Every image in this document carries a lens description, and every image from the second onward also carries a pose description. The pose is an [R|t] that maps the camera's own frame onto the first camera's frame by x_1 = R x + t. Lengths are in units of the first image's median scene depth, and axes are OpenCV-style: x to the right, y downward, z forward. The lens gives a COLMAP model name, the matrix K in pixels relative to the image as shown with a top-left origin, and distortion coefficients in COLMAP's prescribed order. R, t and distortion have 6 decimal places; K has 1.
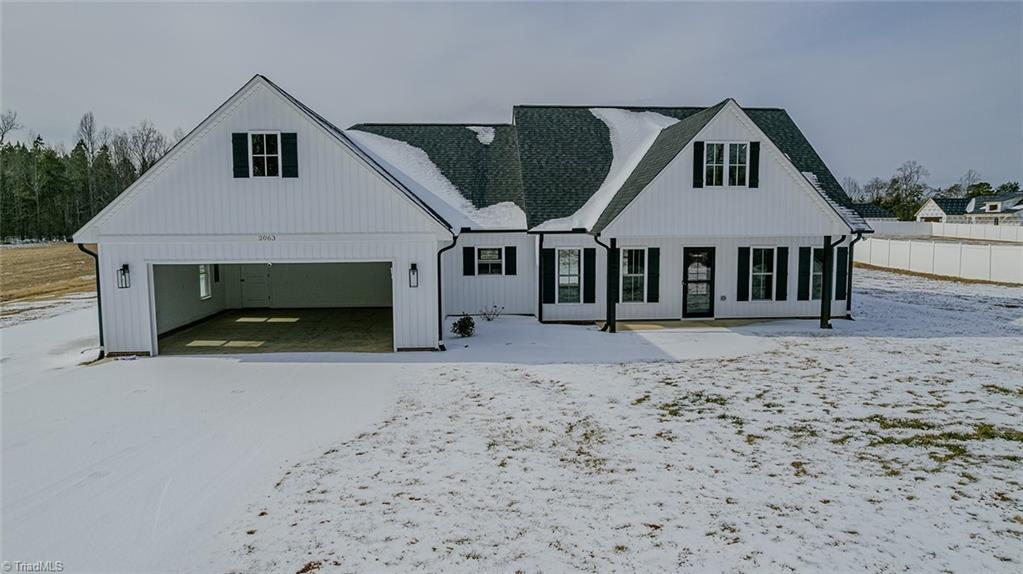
lens RADIAL K [[661.5, 0, 515.4], [0, 661.5, 281.7], [0, 0, 1]] dist [-0.080583, 0.076732]
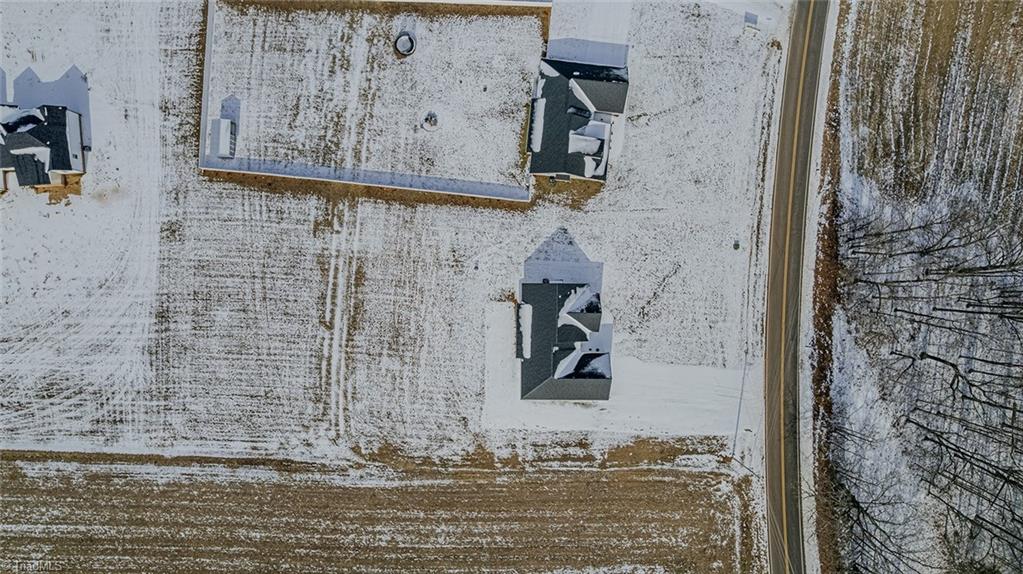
lens RADIAL K [[651.2, 0, 513.9], [0, 651.2, 287.0], [0, 0, 1]] dist [-0.074912, 0.075507]
pose [[0.073521, -0.997121, -0.018575, 0.758328], [0.103346, -0.010907, 0.994586, -7.989909], [-0.991925, -0.075042, 0.102246, 1.408862]]
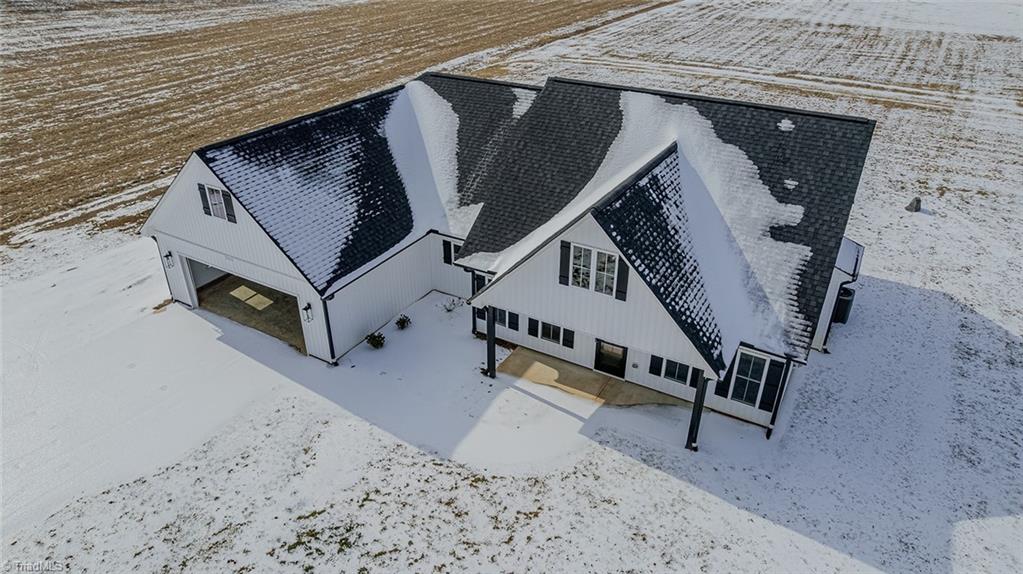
lens RADIAL K [[651.2, 0, 513.9], [0, 651.2, 287.0], [0, 0, 1]] dist [-0.074912, 0.075507]
pose [[0.831816, 0.282309, -0.477894, 0.790675], [-0.061702, 0.902687, 0.425851, -0.634440], [0.551611, -0.324743, 0.768289, 0.277932]]
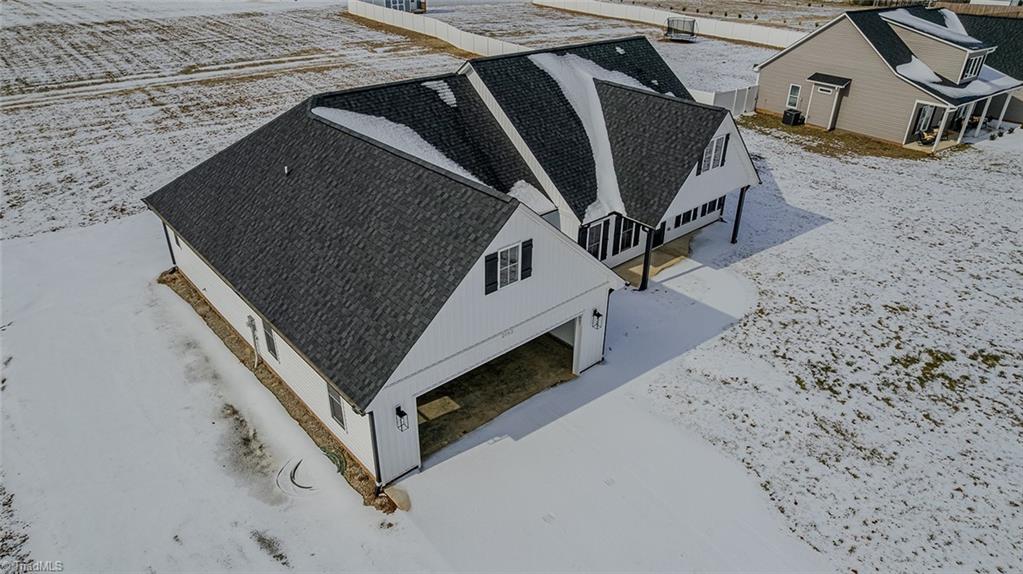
lens RADIAL K [[651.2, 0, 513.9], [0, 651.2, 287.0], [0, 0, 1]] dist [-0.074912, 0.075507]
pose [[0.787502, -0.288000, 0.544882, -0.947031], [0.040427, 0.906336, 0.420620, -0.597425], [-0.614985, -0.309211, 0.725384, 0.243150]]
